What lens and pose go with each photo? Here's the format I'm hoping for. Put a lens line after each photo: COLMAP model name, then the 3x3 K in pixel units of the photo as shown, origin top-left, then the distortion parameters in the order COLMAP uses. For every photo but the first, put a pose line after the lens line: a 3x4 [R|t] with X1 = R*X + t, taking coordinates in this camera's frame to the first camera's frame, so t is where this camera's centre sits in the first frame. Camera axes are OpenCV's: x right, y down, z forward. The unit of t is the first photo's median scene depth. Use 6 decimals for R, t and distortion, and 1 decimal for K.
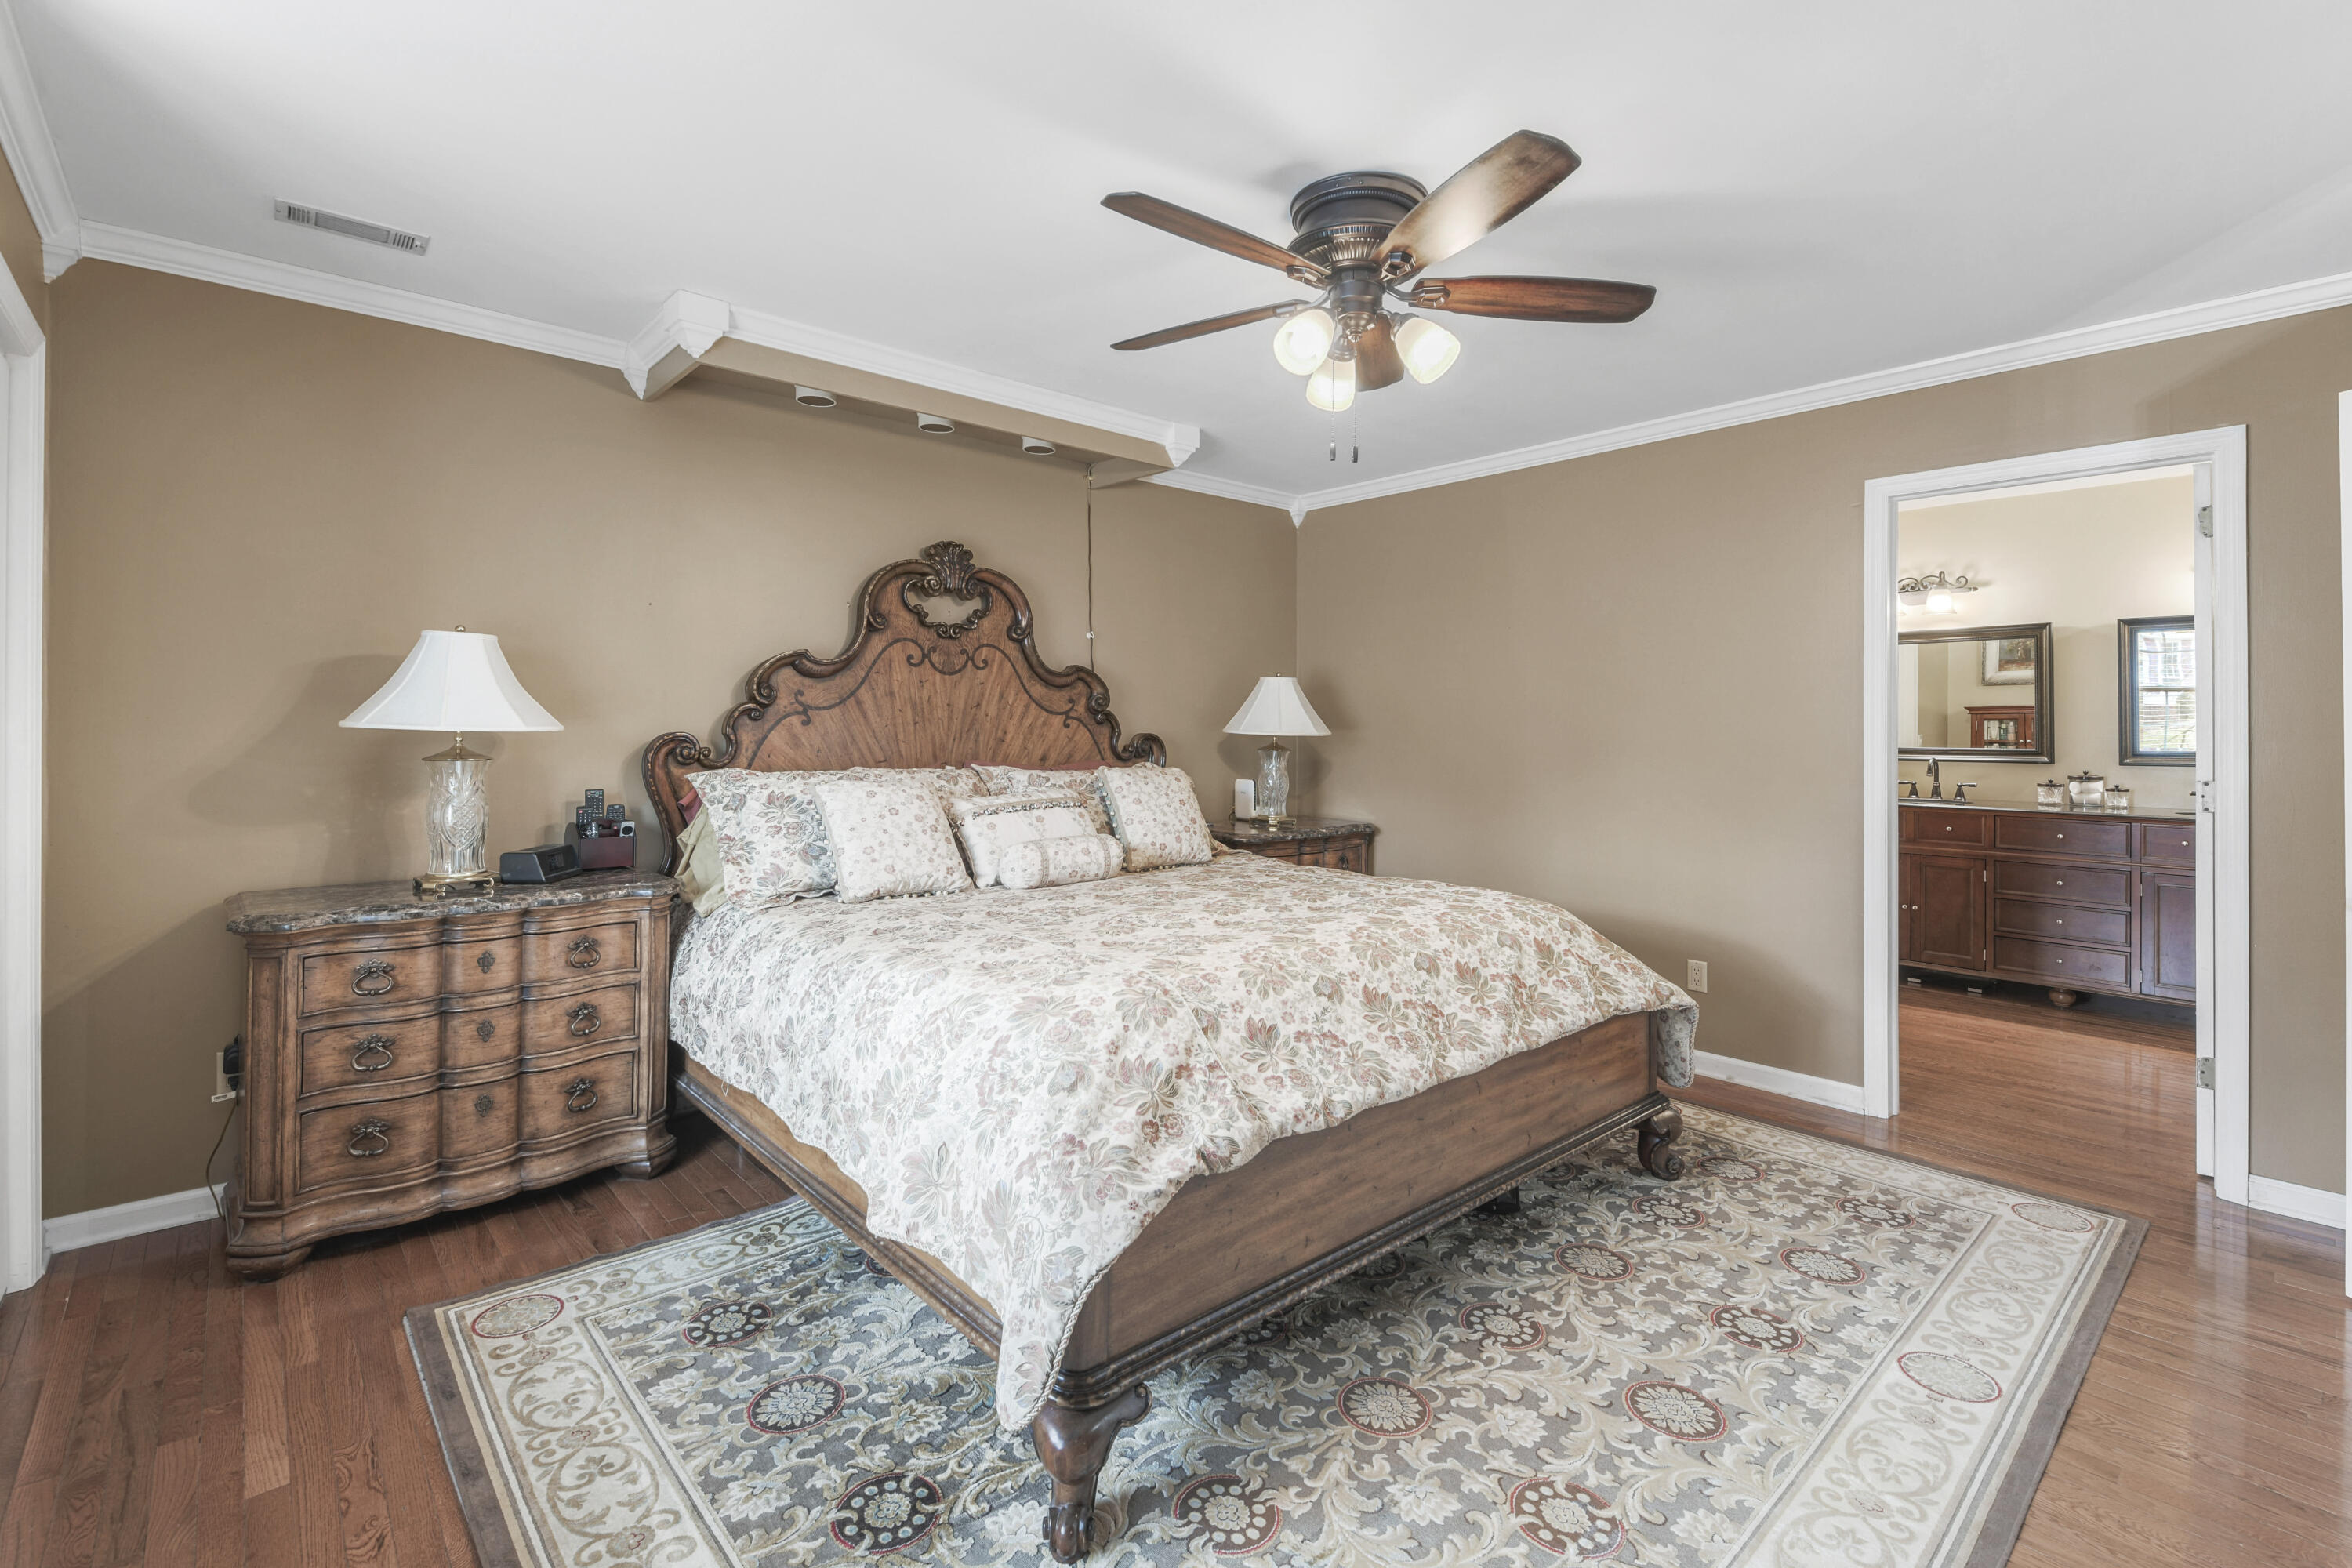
lens RADIAL K [[1043.8, 0, 1170.3], [0, 1043.8, 719.7], [0, 0, 1]] dist [0.000034, 0.000252]
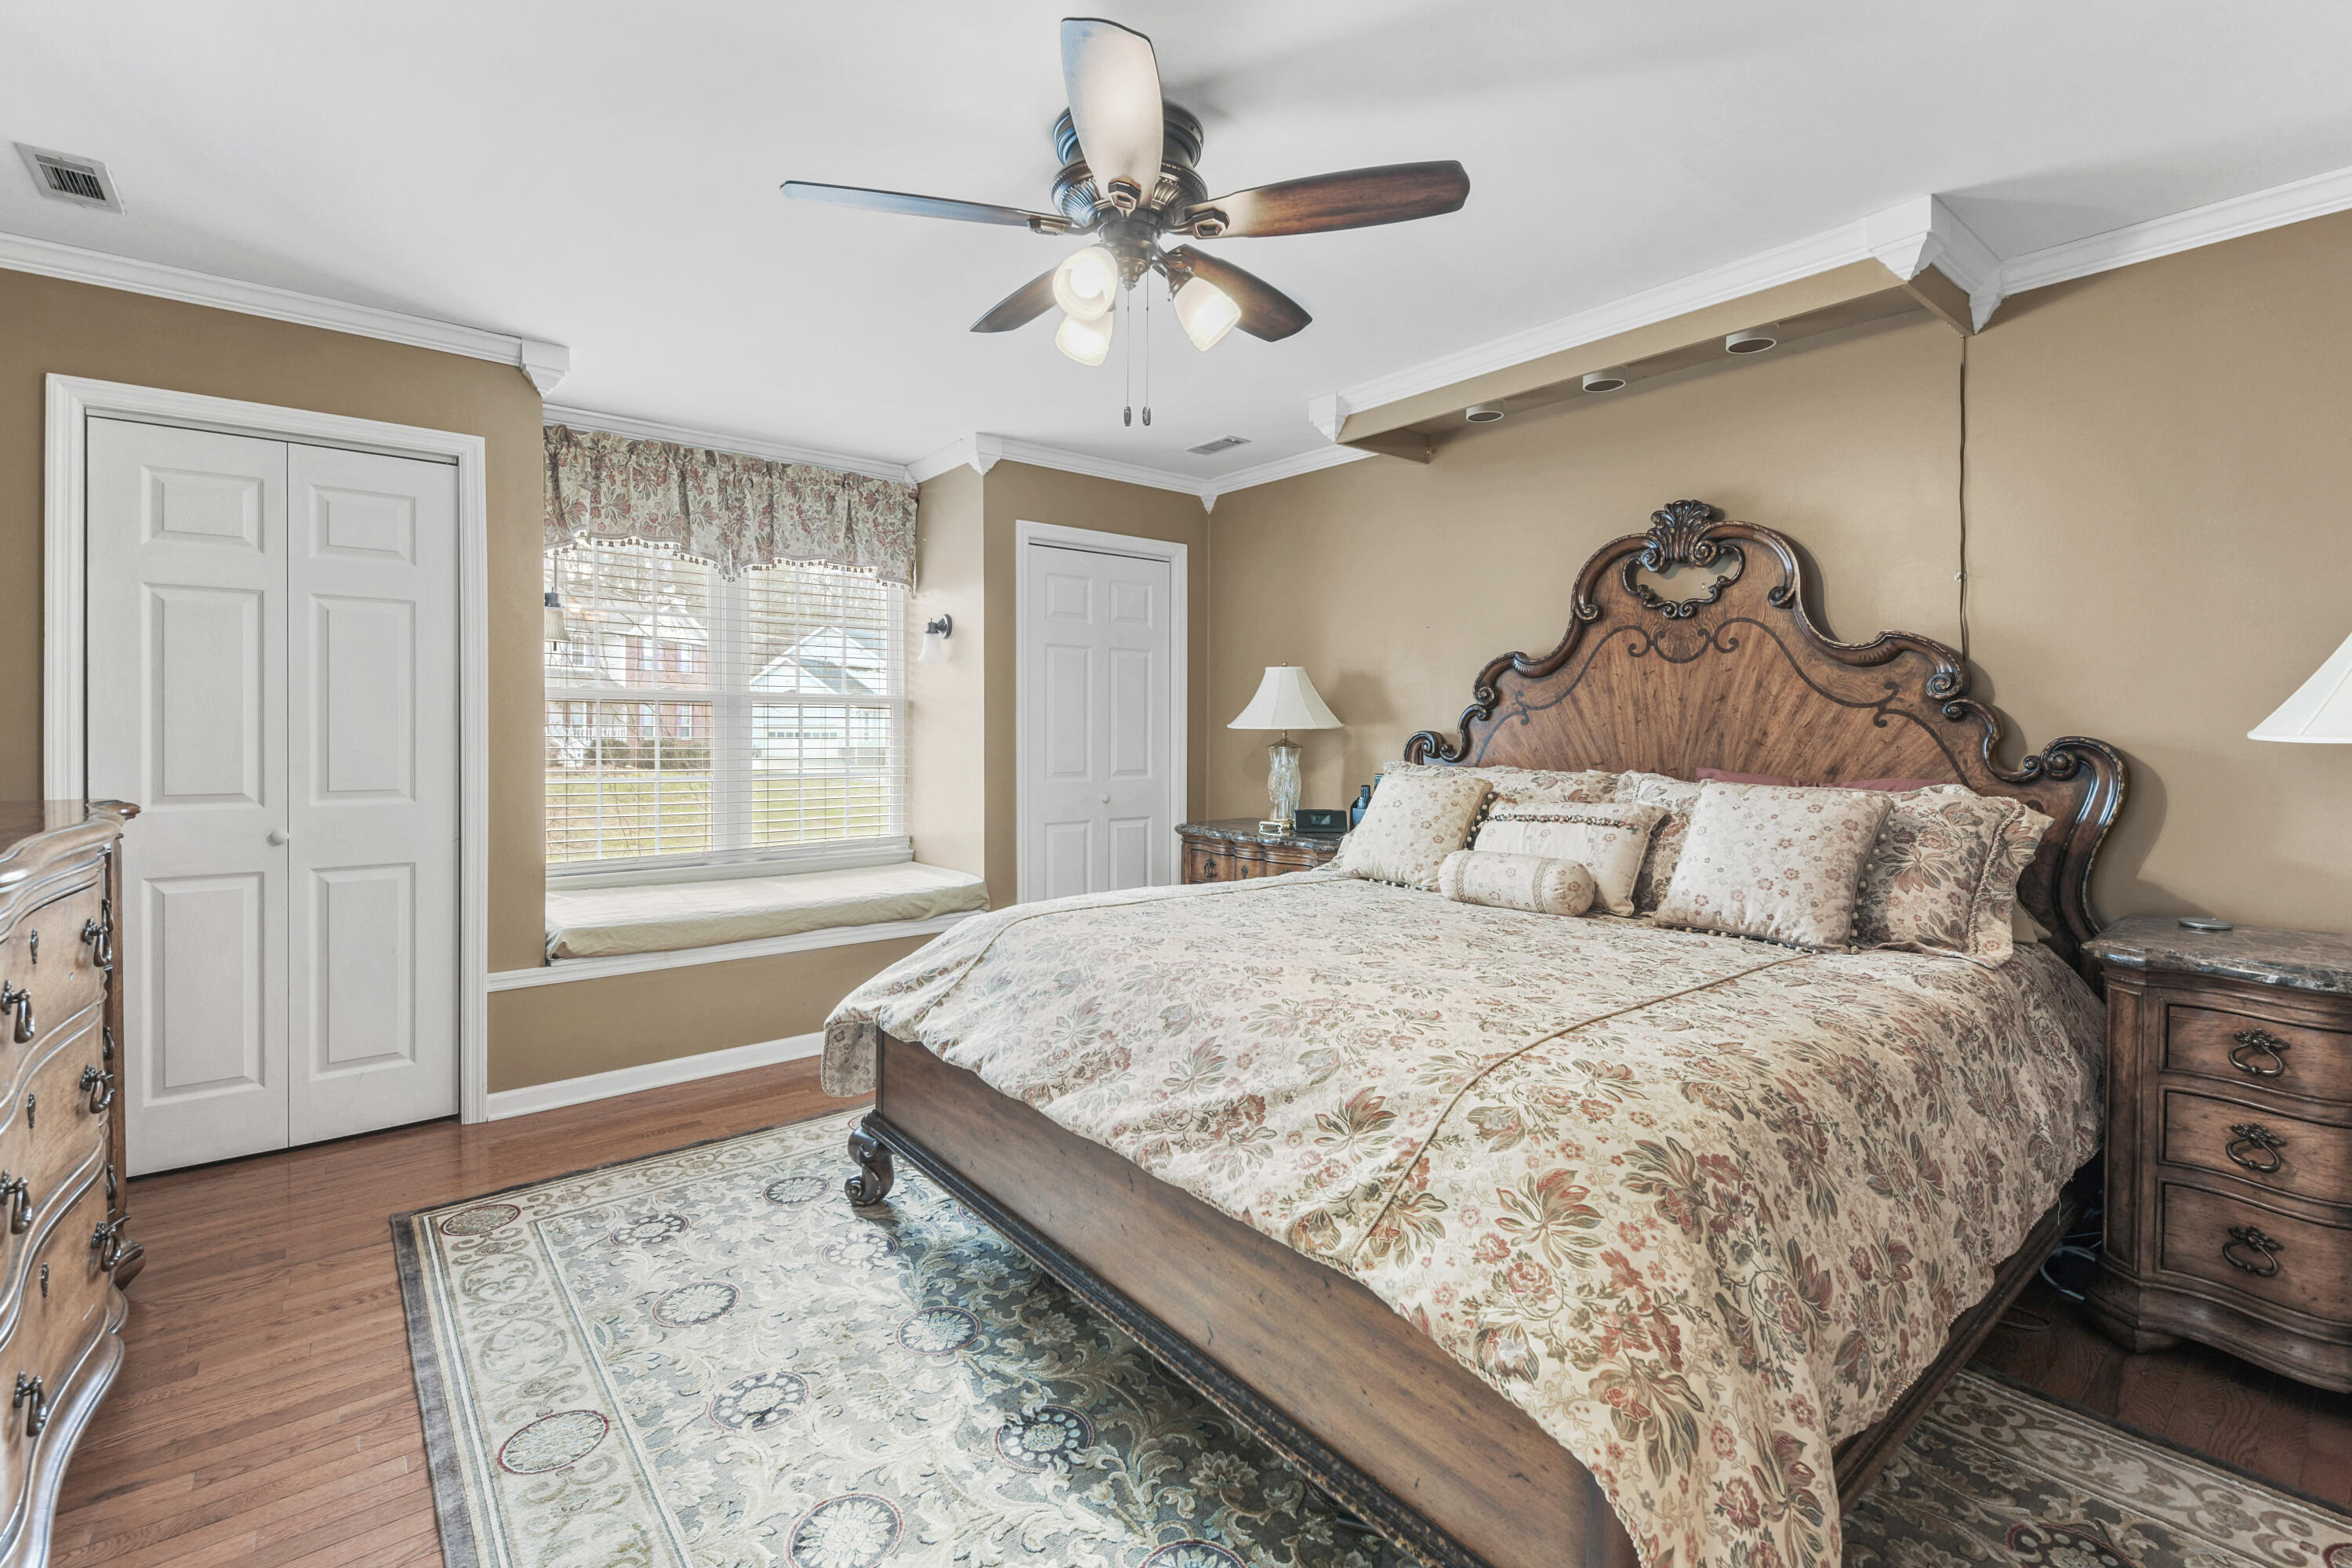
lens RADIAL K [[1051.7, 0, 1173.0], [0, 1051.7, 737.9], [0, 0, 1]] dist [-0.000460, -0.000083]
pose [[-0.046765, 0.010074, -0.998855, 0.663422], [0.009307, 0.999910, 0.009649, 0.004923], [0.998863, -0.008845, -0.046854, 0.659667]]
